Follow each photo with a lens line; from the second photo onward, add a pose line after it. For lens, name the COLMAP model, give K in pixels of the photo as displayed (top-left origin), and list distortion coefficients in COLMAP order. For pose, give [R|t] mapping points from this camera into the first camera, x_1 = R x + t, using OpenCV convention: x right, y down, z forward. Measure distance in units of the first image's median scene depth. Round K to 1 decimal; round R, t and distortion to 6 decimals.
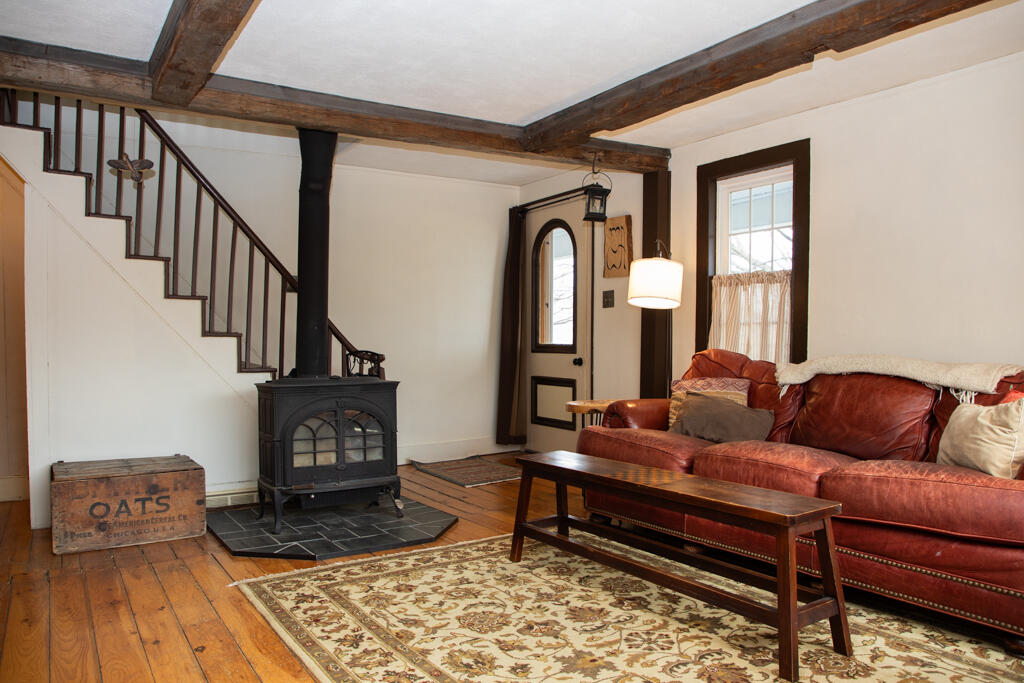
lens RADIAL K [[699.3, 0, 503.9], [0, 699.3, 342.5], [0, 0, 1]] dist [-0.064901, 0.001371]
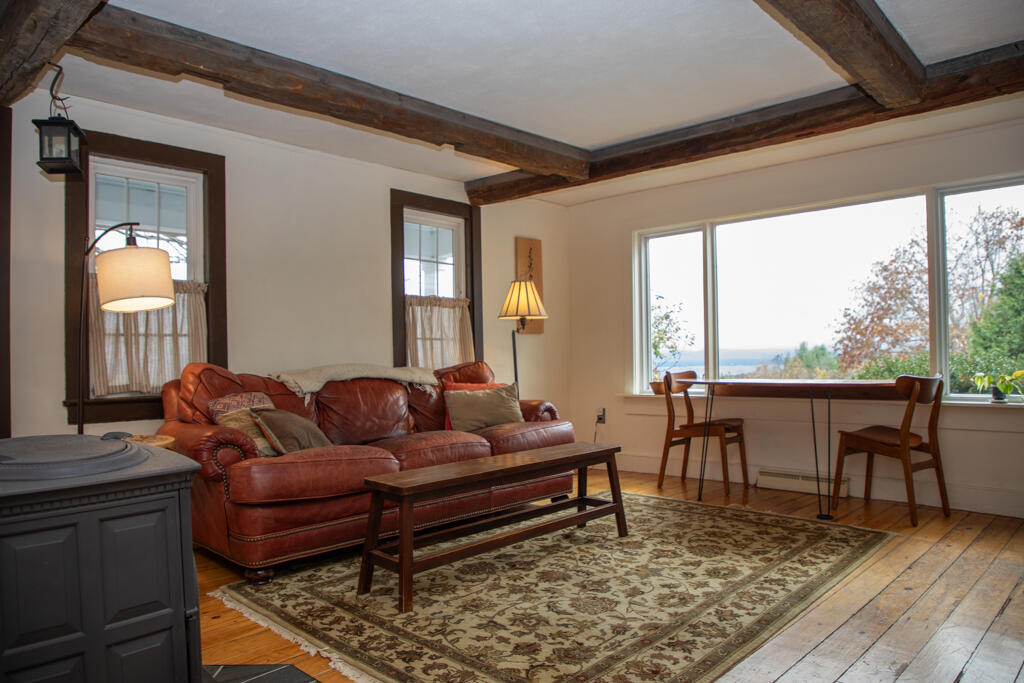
lens RADIAL K [[699.3, 0, 503.9], [0, 699.3, 342.5], [0, 0, 1]] dist [-0.064901, 0.001371]
pose [[-0.198565, 0.021392, 0.979854, -1.007977], [0.013731, 0.999724, -0.019043, 0.008343], [-0.979991, 0.009673, -0.198804, 1.263565]]
